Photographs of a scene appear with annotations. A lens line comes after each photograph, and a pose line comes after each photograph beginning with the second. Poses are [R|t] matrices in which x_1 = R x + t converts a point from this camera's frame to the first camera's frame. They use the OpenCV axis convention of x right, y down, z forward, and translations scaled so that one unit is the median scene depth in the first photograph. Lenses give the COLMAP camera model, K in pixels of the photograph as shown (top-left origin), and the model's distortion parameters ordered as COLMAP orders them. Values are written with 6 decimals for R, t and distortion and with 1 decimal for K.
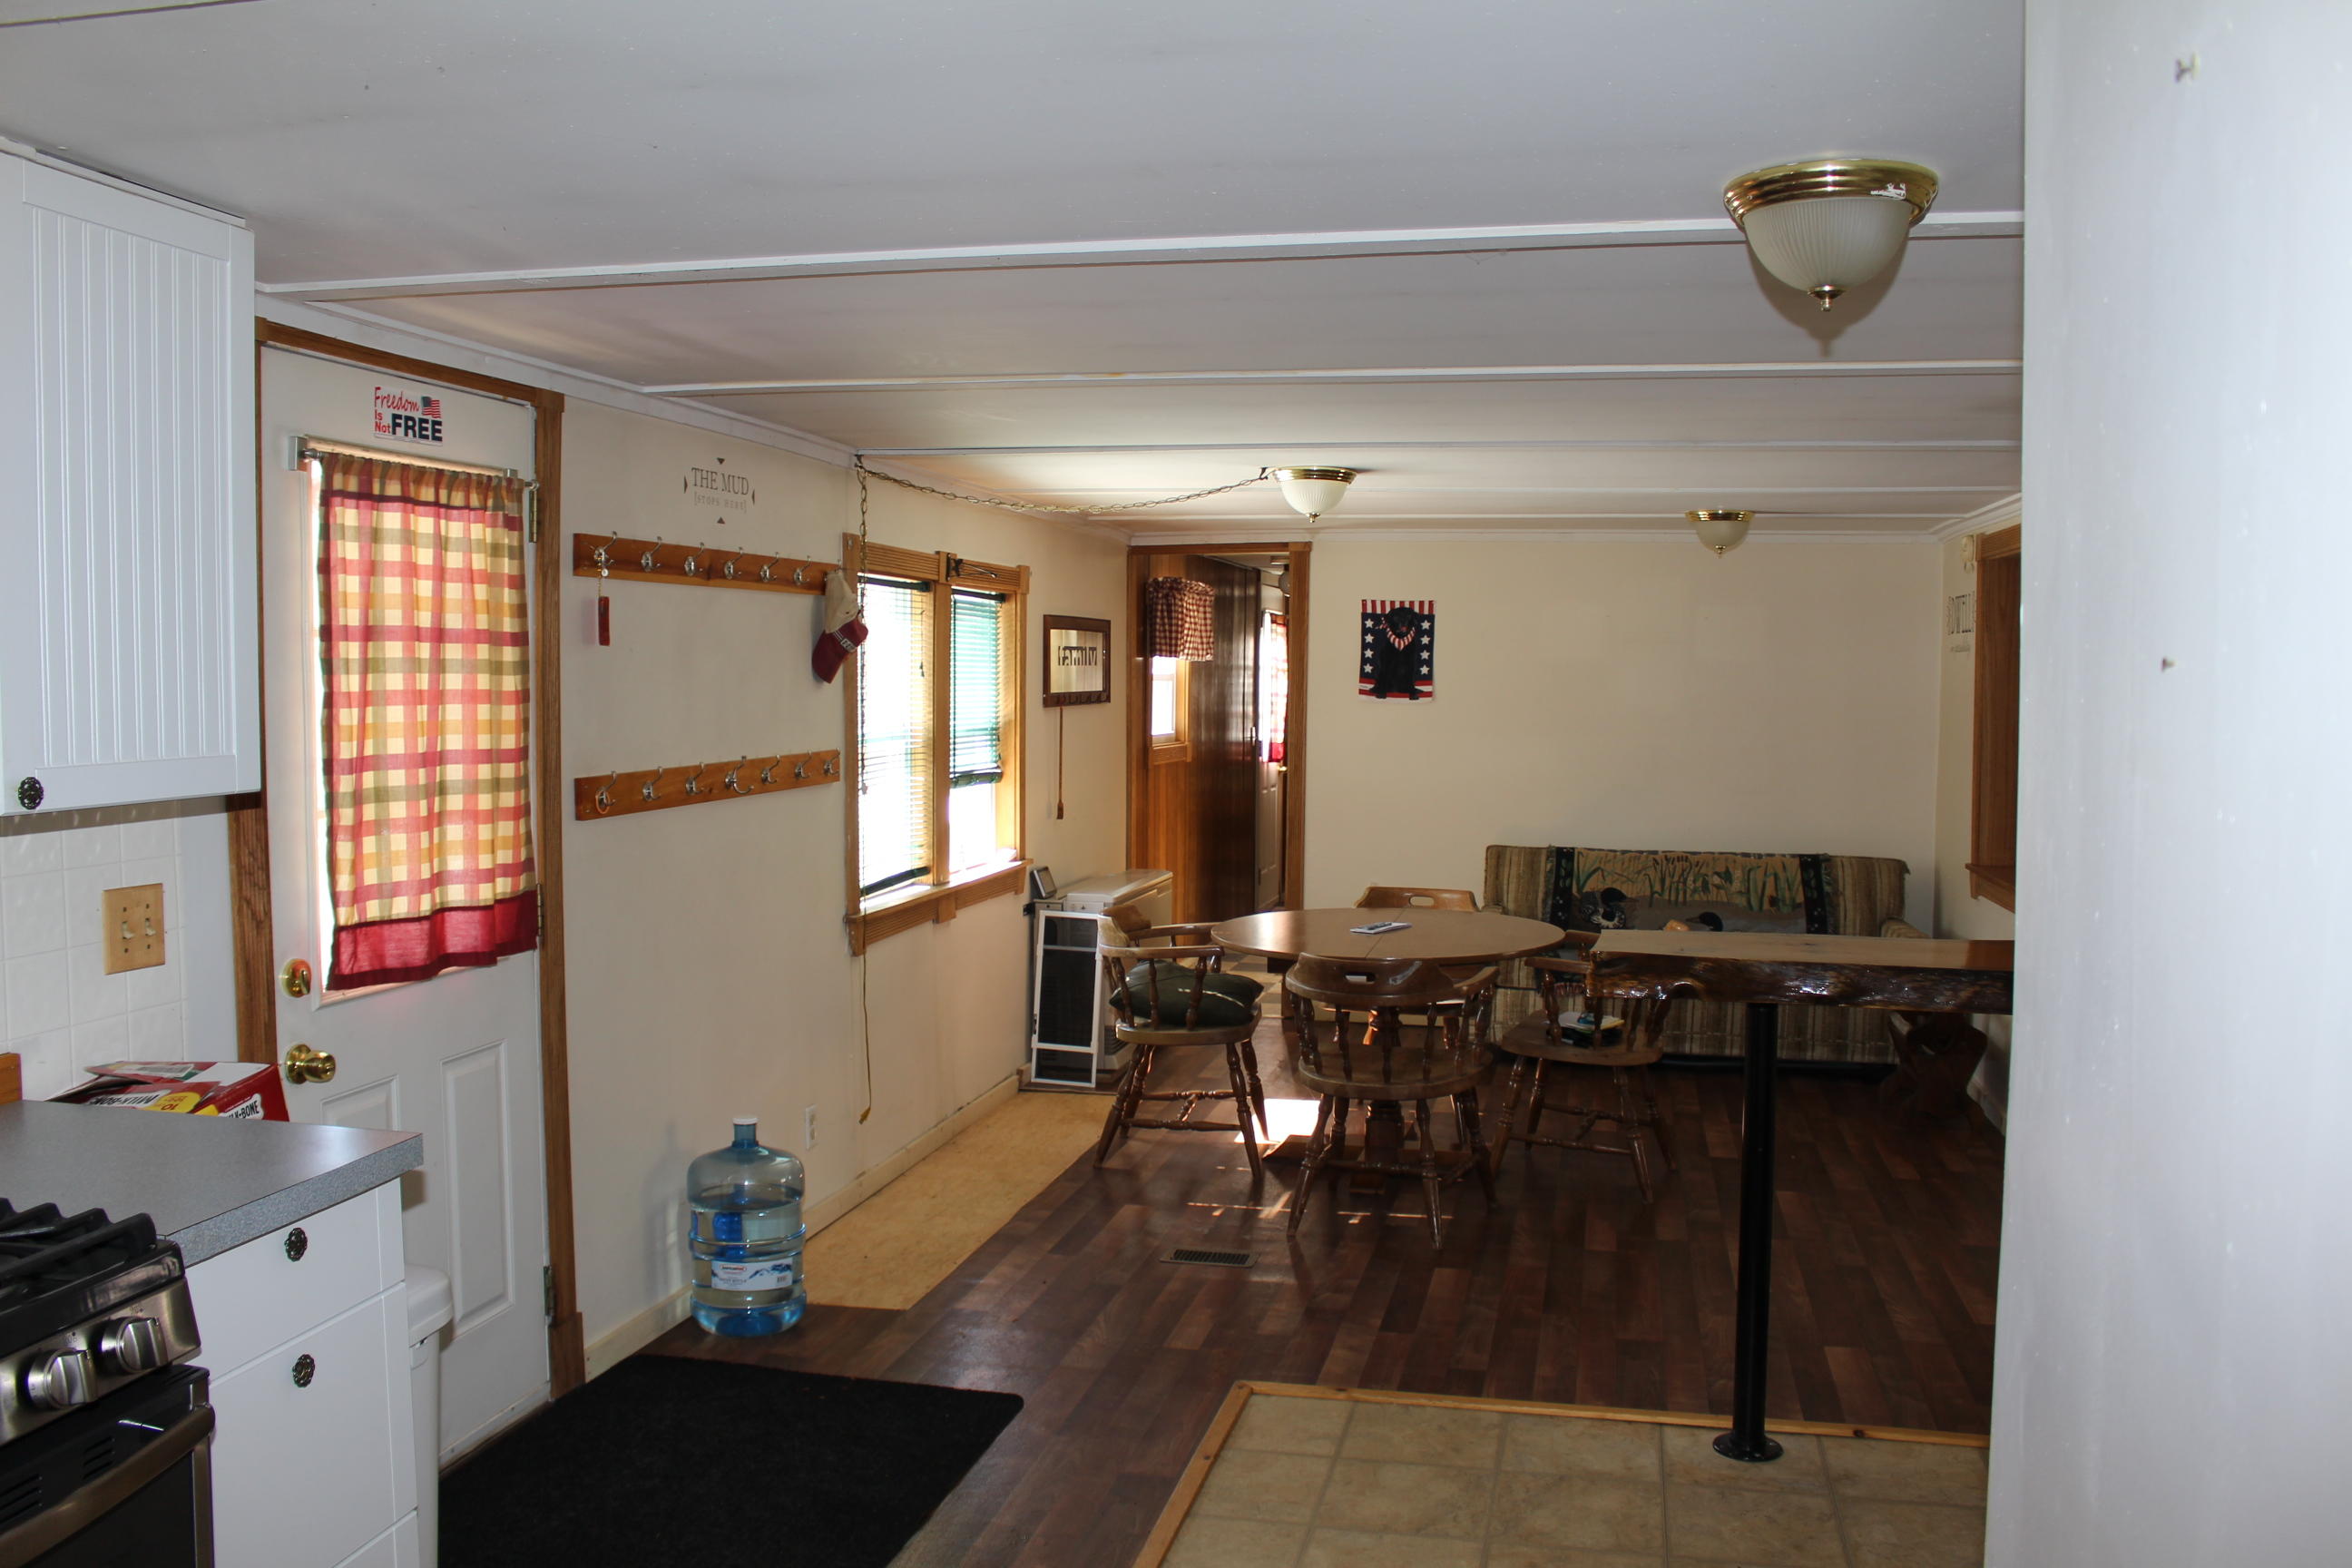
lens RADIAL K [[1958.1, 0, 1179.9], [0, 1958.1, 792.2], [0, 0, 1]] dist [-0.144534, 0.118255]
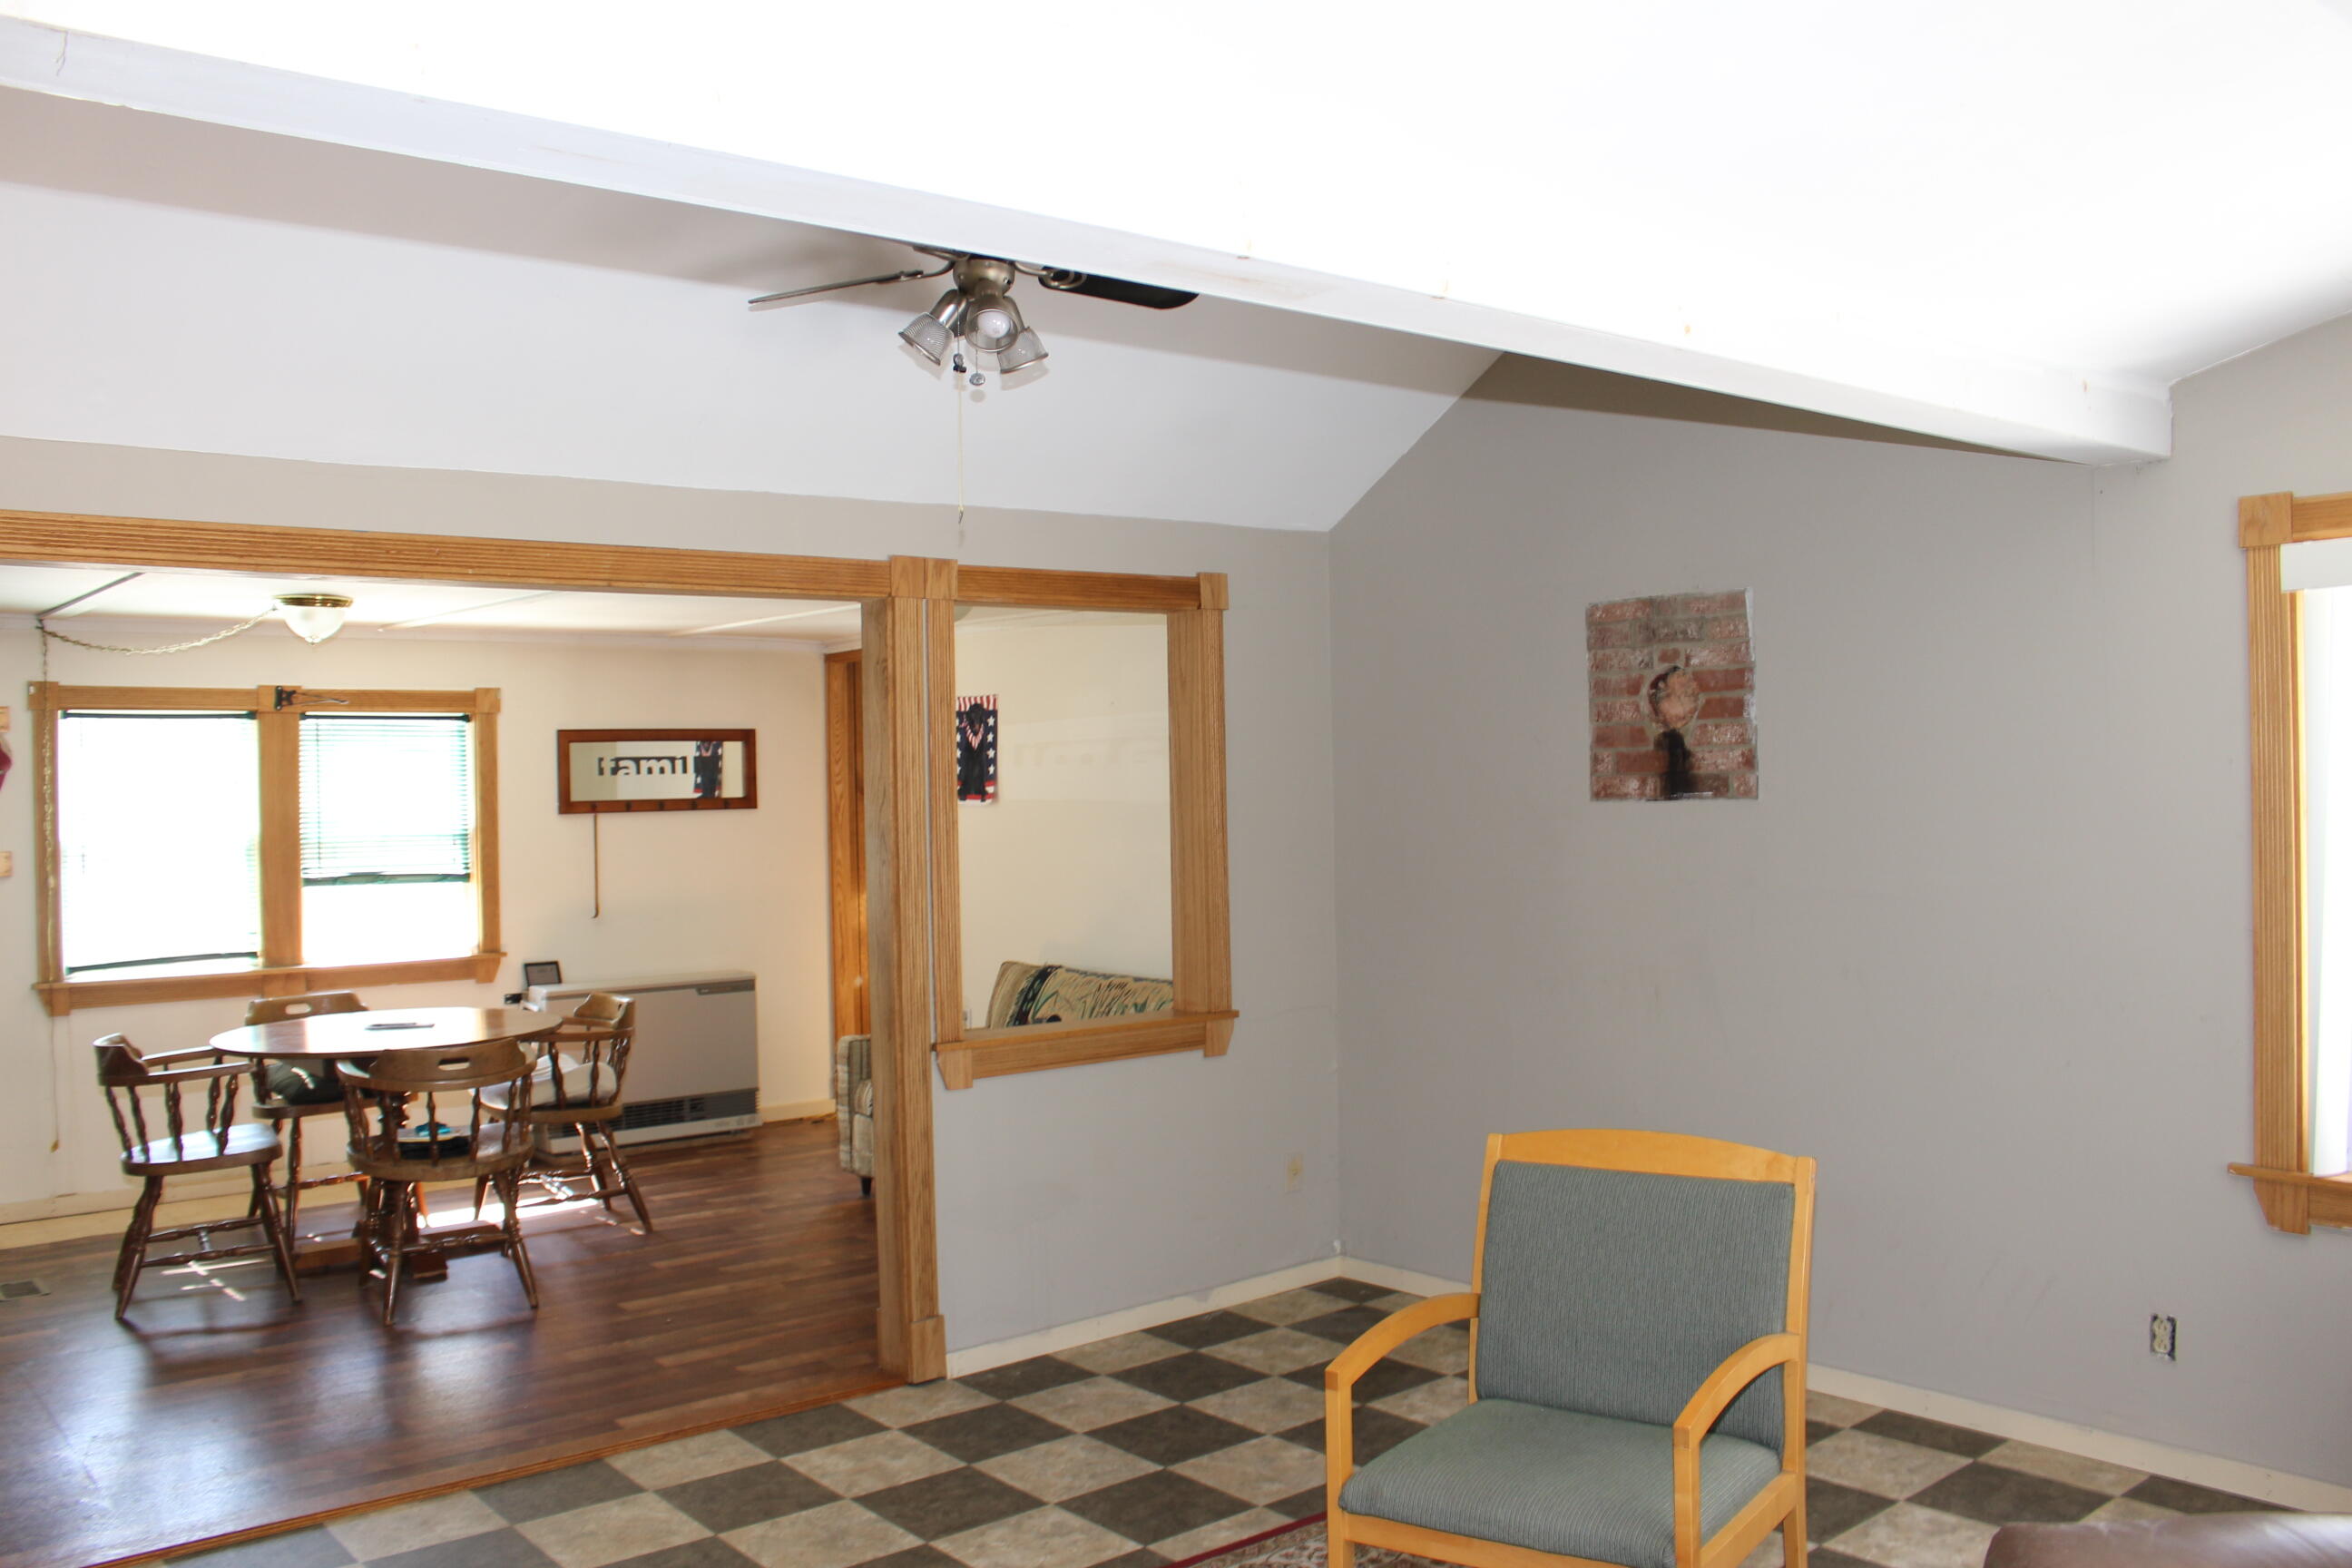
lens RADIAL K [[1958.1, 0, 1182.5], [0, 1958.1, 788.4], [0, 0, 1]] dist [-0.144534, 0.118255]
pose [[0.788111, -0.017769, -0.615277, 0.768797], [-0.015321, 0.998707, -0.048468, -0.010048], [0.615342, 0.047625, 0.786820, 0.326278]]
